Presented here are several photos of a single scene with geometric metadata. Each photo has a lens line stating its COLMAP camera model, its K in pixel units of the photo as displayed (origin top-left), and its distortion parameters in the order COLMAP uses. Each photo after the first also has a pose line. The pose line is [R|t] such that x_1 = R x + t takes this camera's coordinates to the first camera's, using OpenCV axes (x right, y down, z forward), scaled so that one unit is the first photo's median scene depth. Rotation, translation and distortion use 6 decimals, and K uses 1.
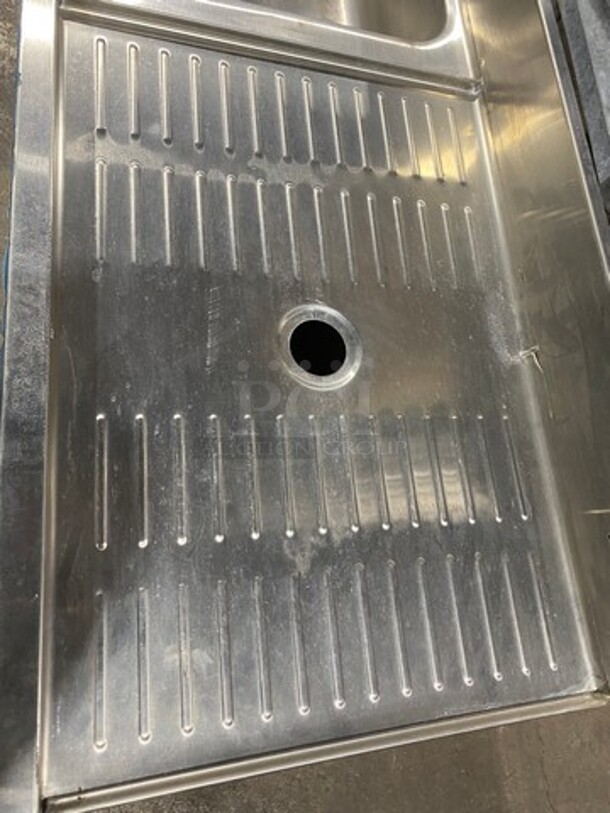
lens RADIAL K [[625.8, 0, 308.2], [0, 625.8, 405.3], [0, 0, 1]] dist [0.013070, -0.000919]
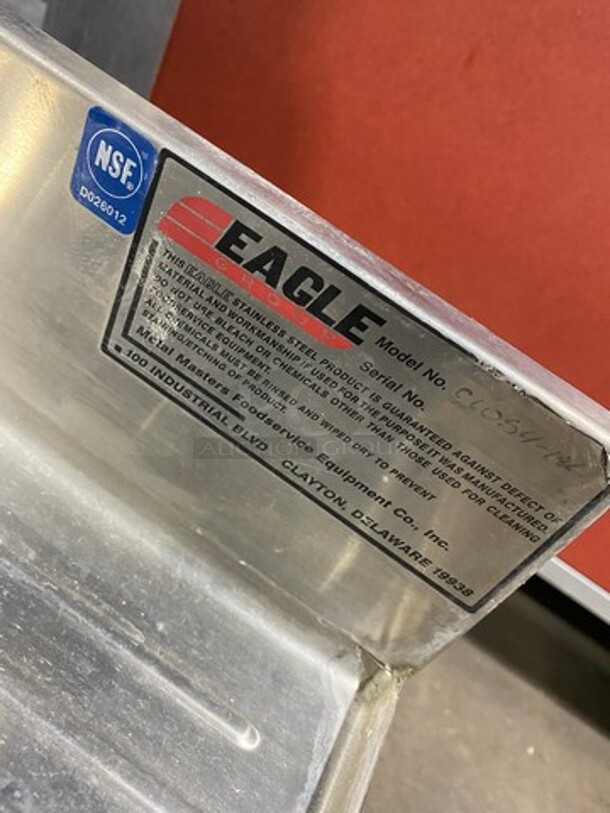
lens RADIAL K [[627.2, 0, 307.1], [0, 627.2, 407.4], [0, 0, 1]] dist [-0.008777, -0.003079]
pose [[0.562537, -0.566129, 0.602537, 0.306830], [0.658712, 0.747327, 0.087187, 0.274312], [-0.499651, 0.347852, 0.793314, 0.657321]]
